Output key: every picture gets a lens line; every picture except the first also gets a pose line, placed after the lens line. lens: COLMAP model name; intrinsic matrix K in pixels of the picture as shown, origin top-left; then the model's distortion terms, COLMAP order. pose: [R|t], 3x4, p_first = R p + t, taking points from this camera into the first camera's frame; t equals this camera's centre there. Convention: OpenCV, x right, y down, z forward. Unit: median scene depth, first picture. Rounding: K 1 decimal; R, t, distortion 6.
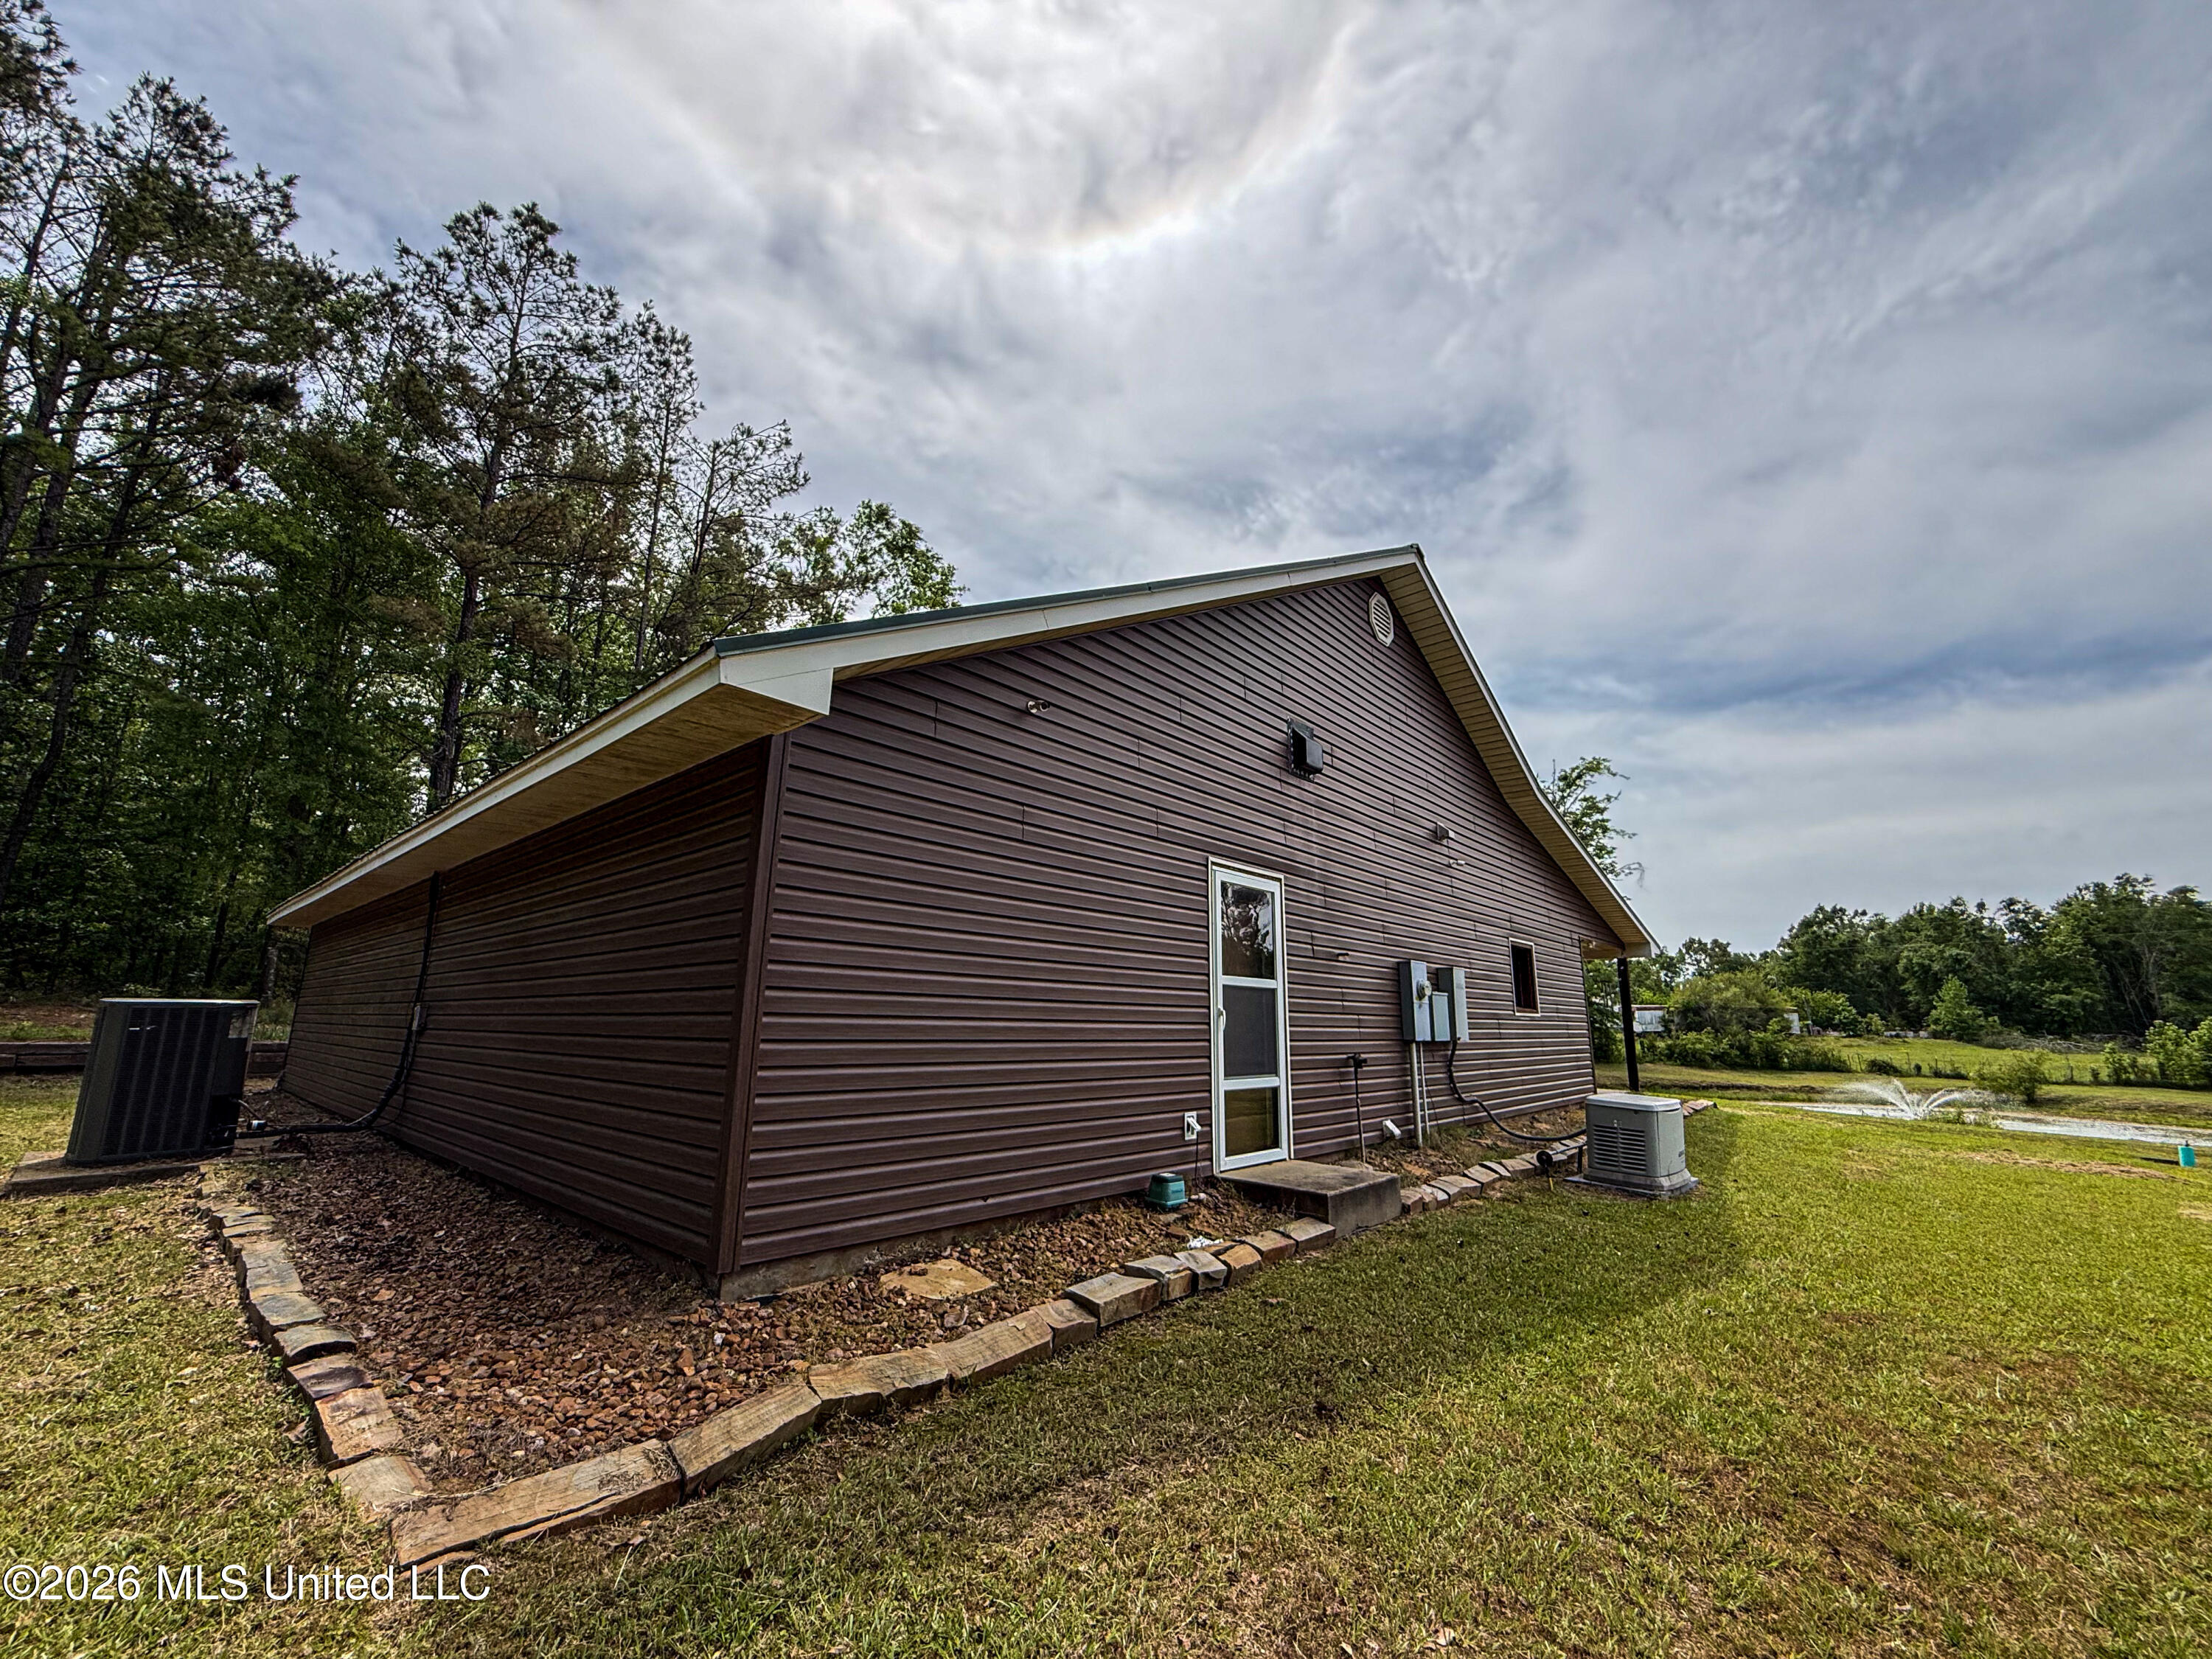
lens RADIAL K [[881.3, 0, 1102.5], [0, 881.3, 838.7], [0, 0, 1]] dist [0.002218, 0.000056]
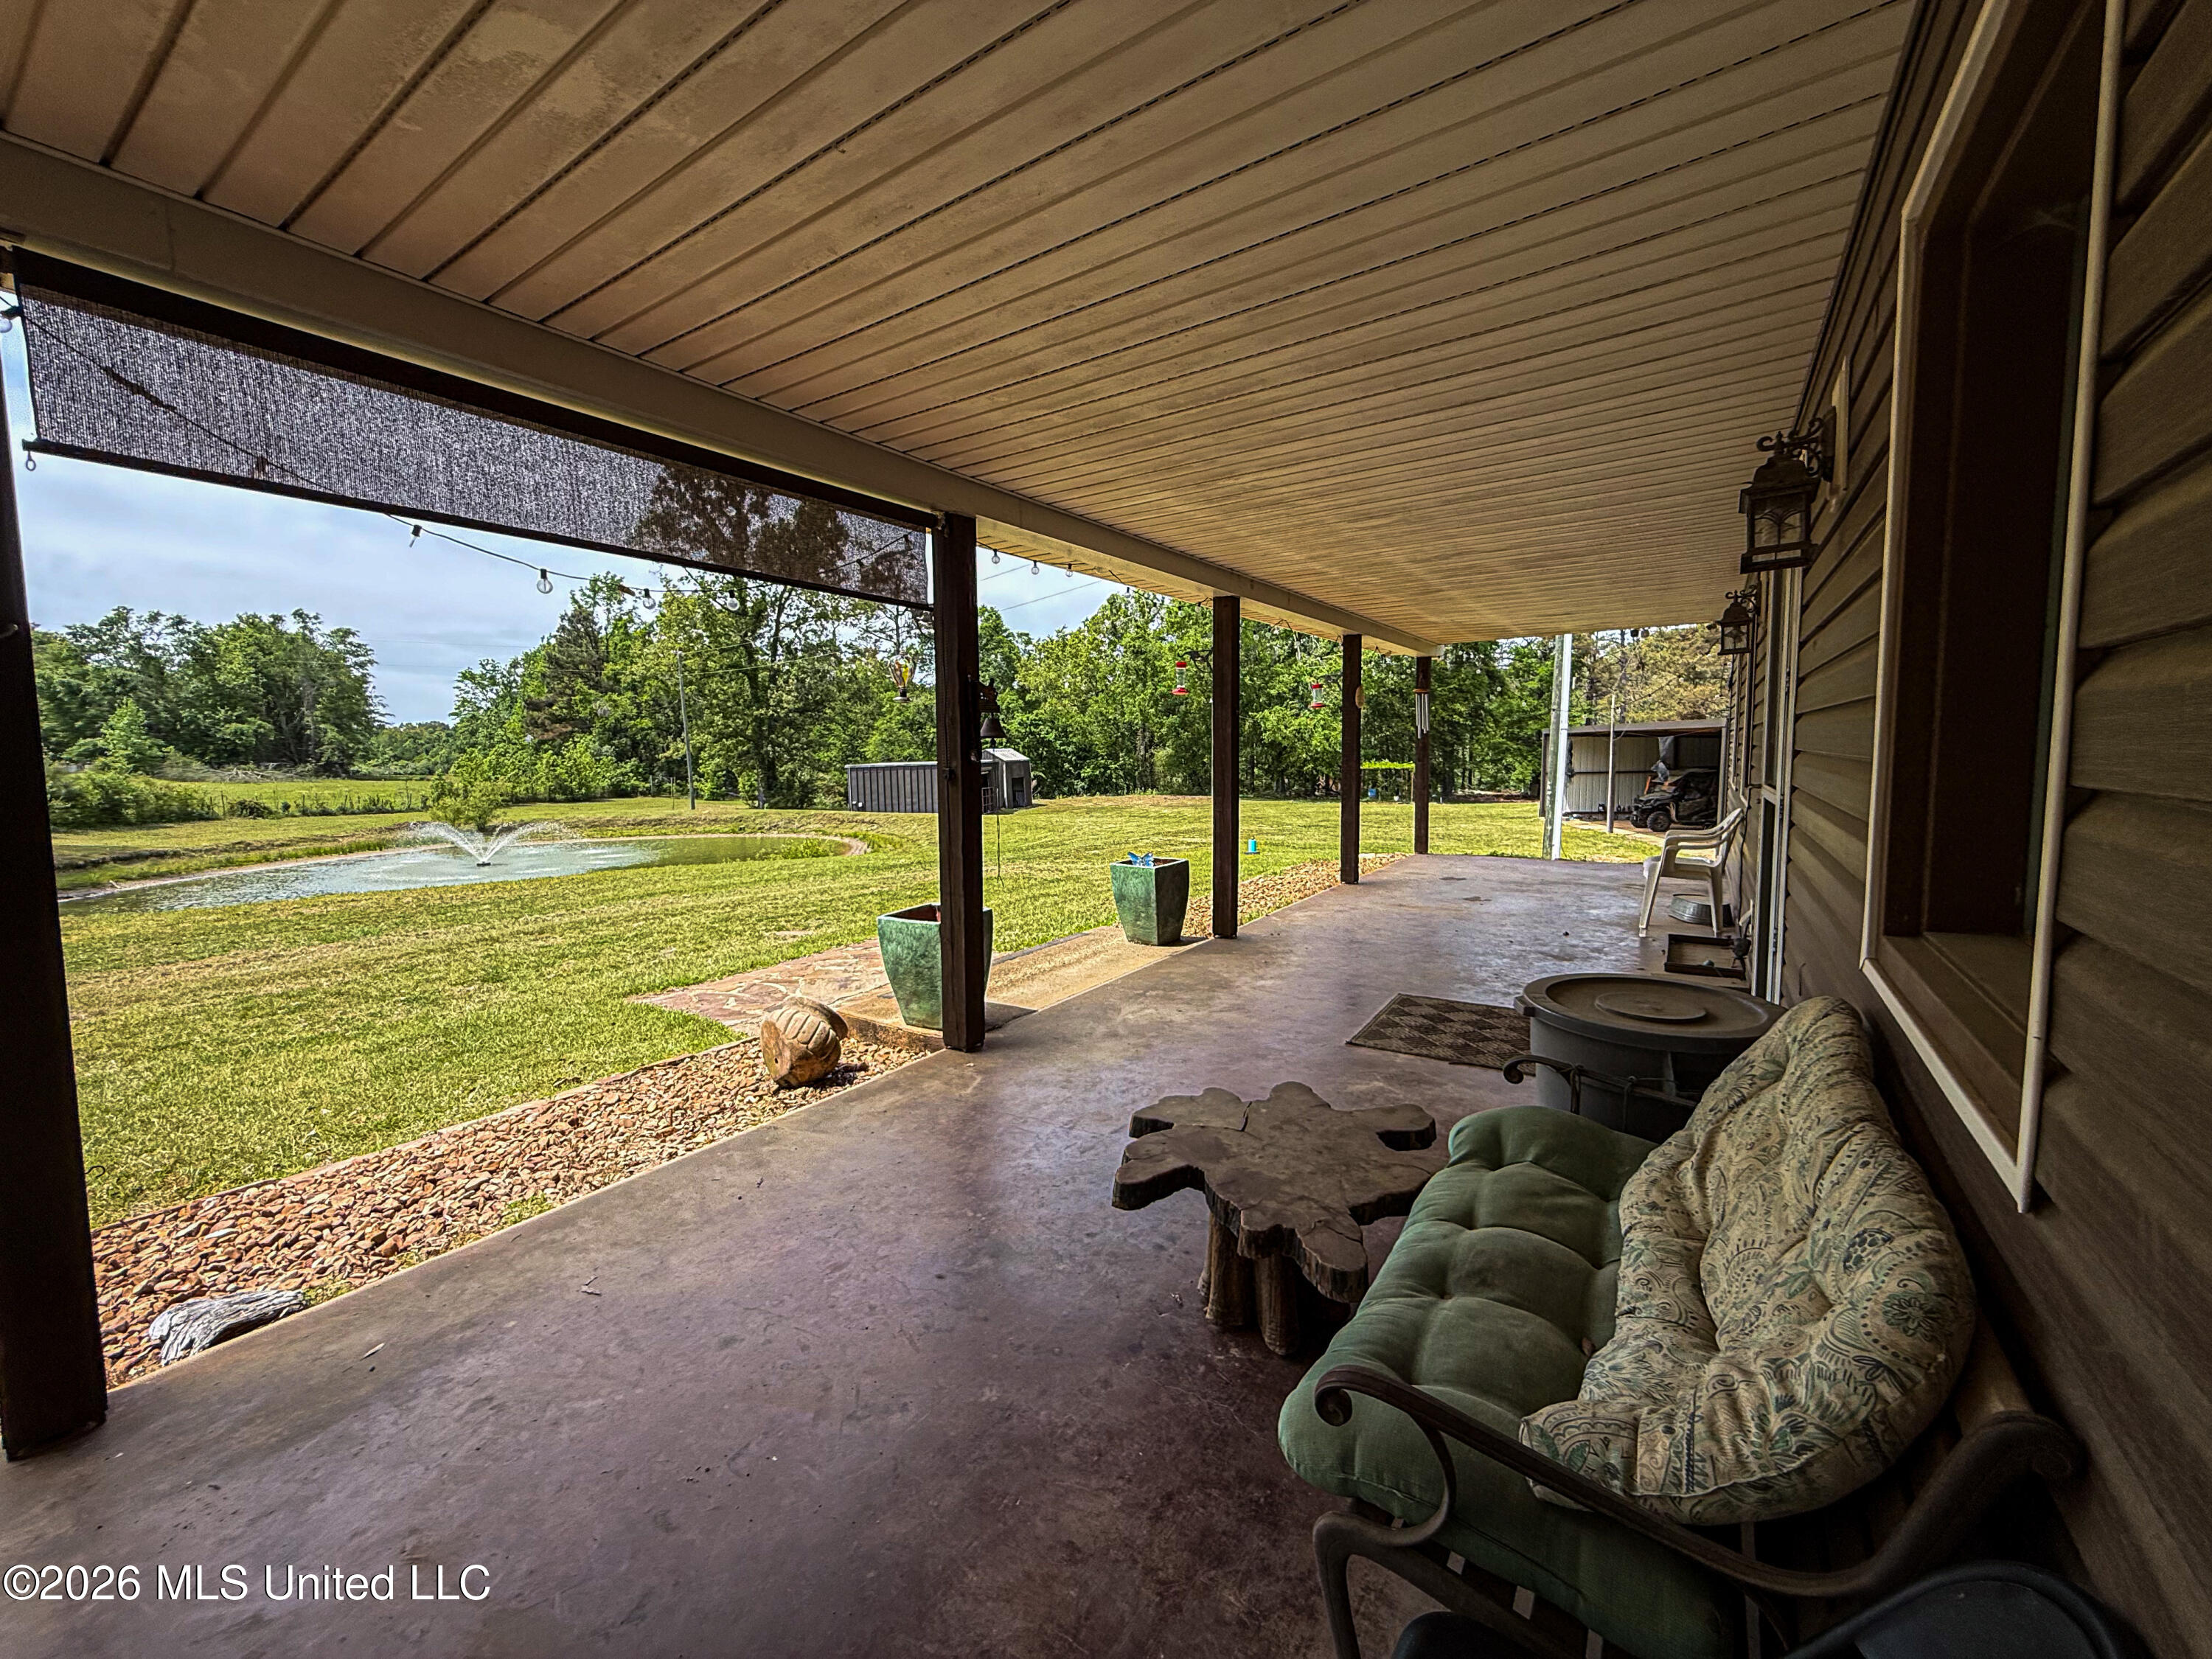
lens RADIAL K [[881.3, 0, 1102.5], [0, 881.3, 838.7], [0, 0, 1]] dist [0.002218, 0.000056]
pose [[-0.138624, -0.109682, 0.984253, -0.009119], [-0.188329, 0.978632, 0.082531, 0.043249], [-0.972273, -0.173923, -0.156318, 0.218114]]
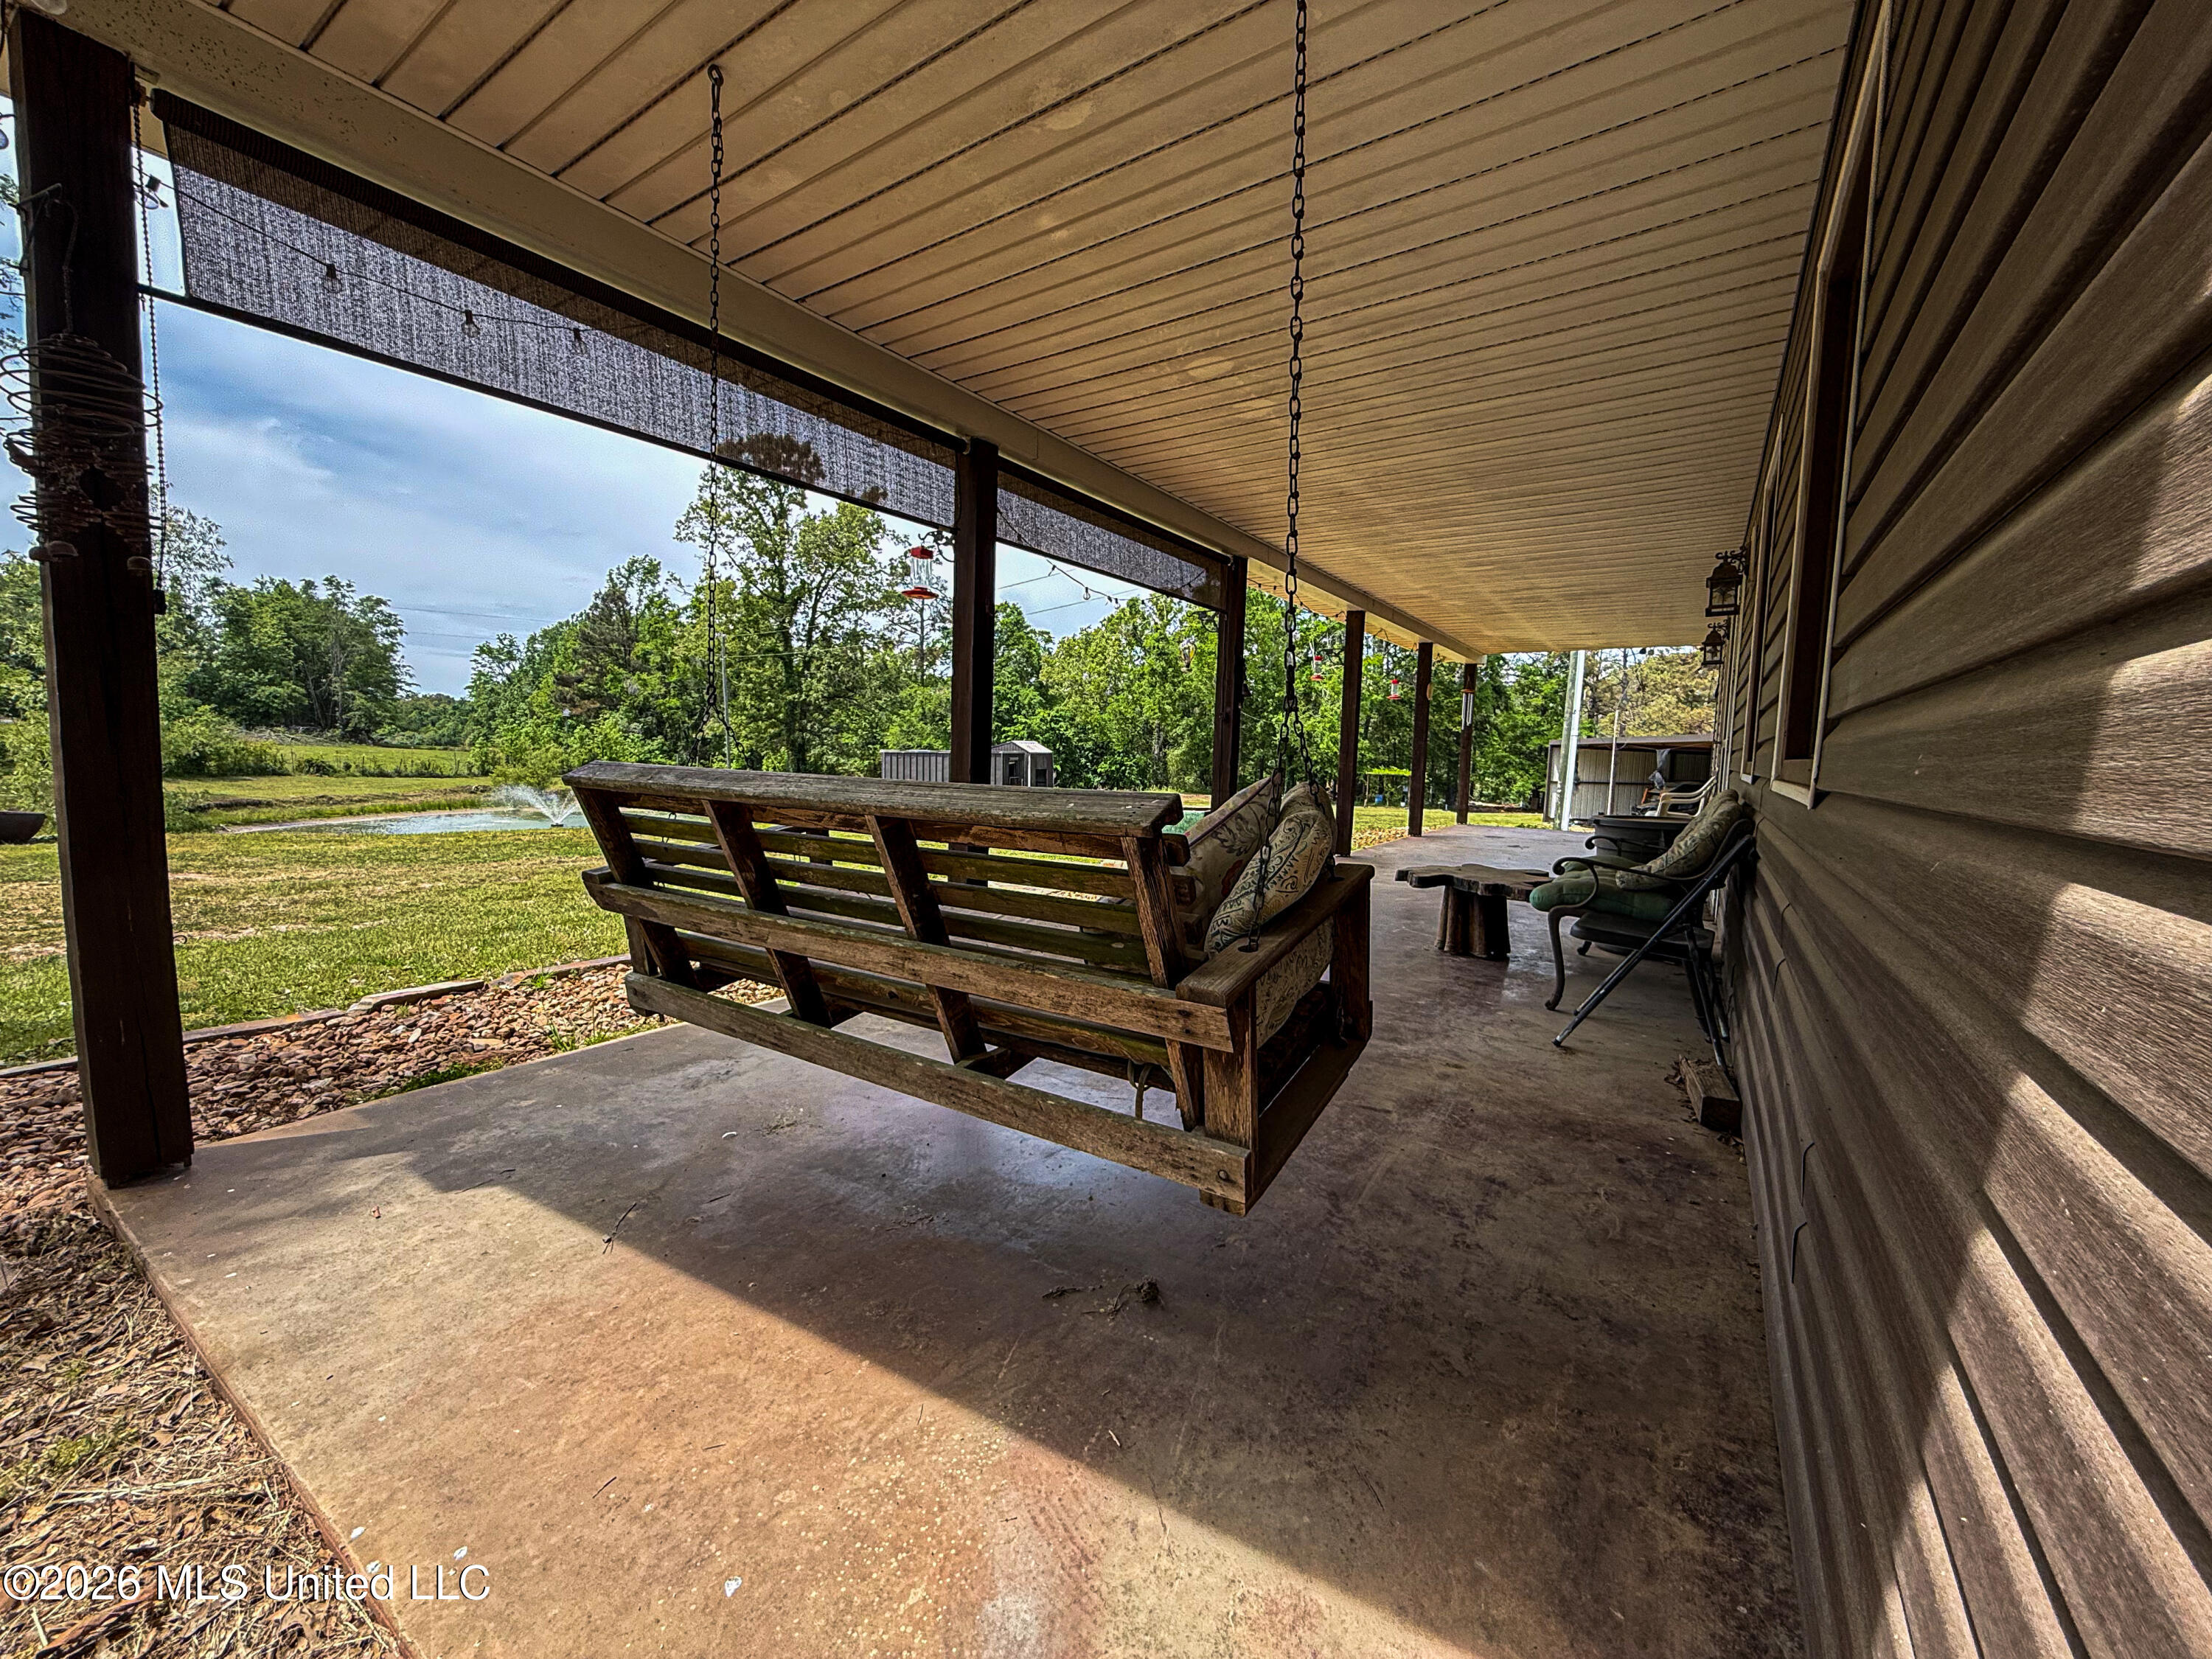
lens RADIAL K [[881.3, 0, 1102.5], [0, 881.3, 838.7], [0, 0, 1]] dist [0.002218, 0.000056]
pose [[-0.139408, -0.114516, 0.983591, -0.032588], [-0.228868, 0.970123, 0.080510, 0.050768], [-0.963424, -0.213888, -0.161452, 0.236743]]
